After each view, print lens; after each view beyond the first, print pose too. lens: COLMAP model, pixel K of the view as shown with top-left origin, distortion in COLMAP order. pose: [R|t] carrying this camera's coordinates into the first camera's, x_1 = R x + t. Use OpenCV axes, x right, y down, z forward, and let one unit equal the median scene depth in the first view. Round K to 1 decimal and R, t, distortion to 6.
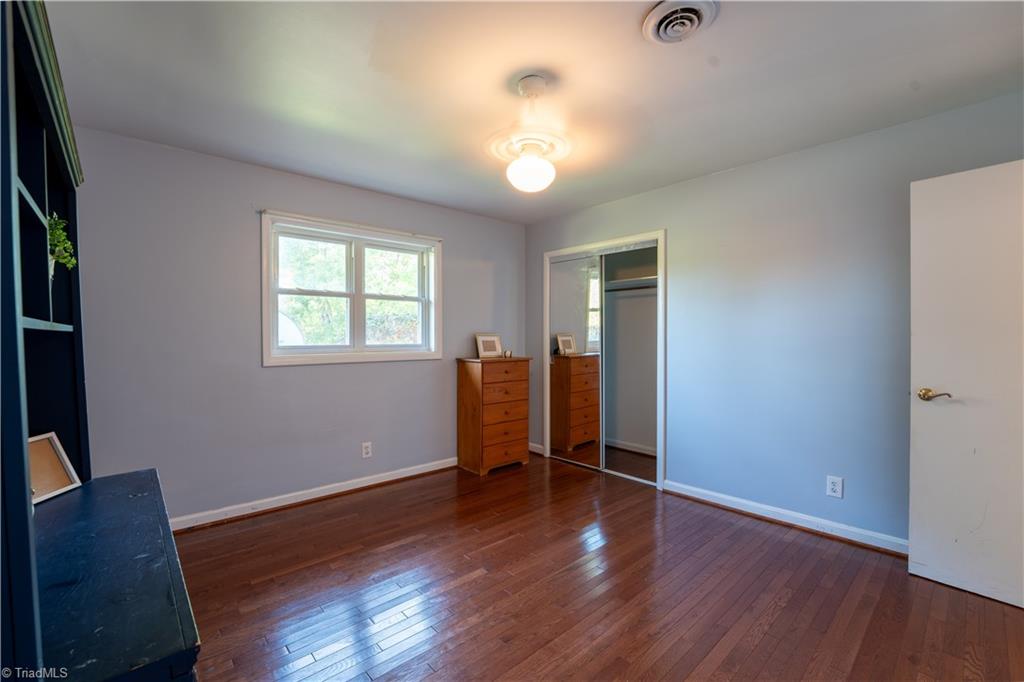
lens RADIAL K [[434.3, 0, 512.0], [0, 434.3, 341.0], [0, 0, 1]] dist [-0.000846, -0.000042]
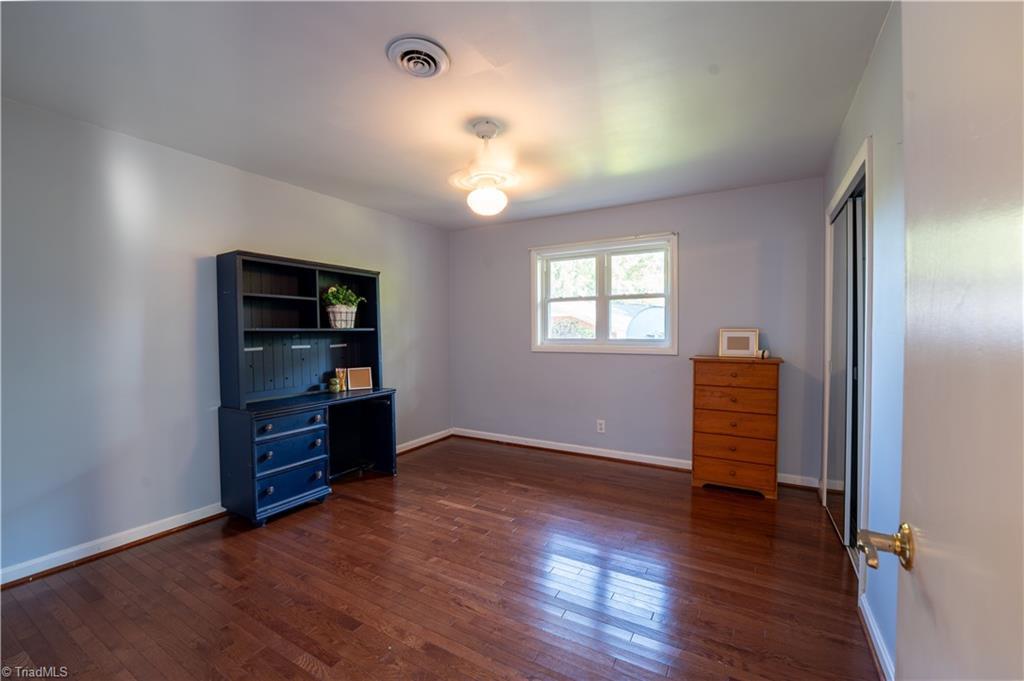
lens RADIAL K [[425.9, 0, 512.0], [0, 425.9, 340.5], [0, 0, 1]] dist [-0.019594, 0.000004]
pose [[0.312401, 0.022935, -0.949673, 0.676042], [-0.006670, 0.999737, 0.021950, -0.010197], [0.949927, -0.000523, 0.312472, 0.385709]]
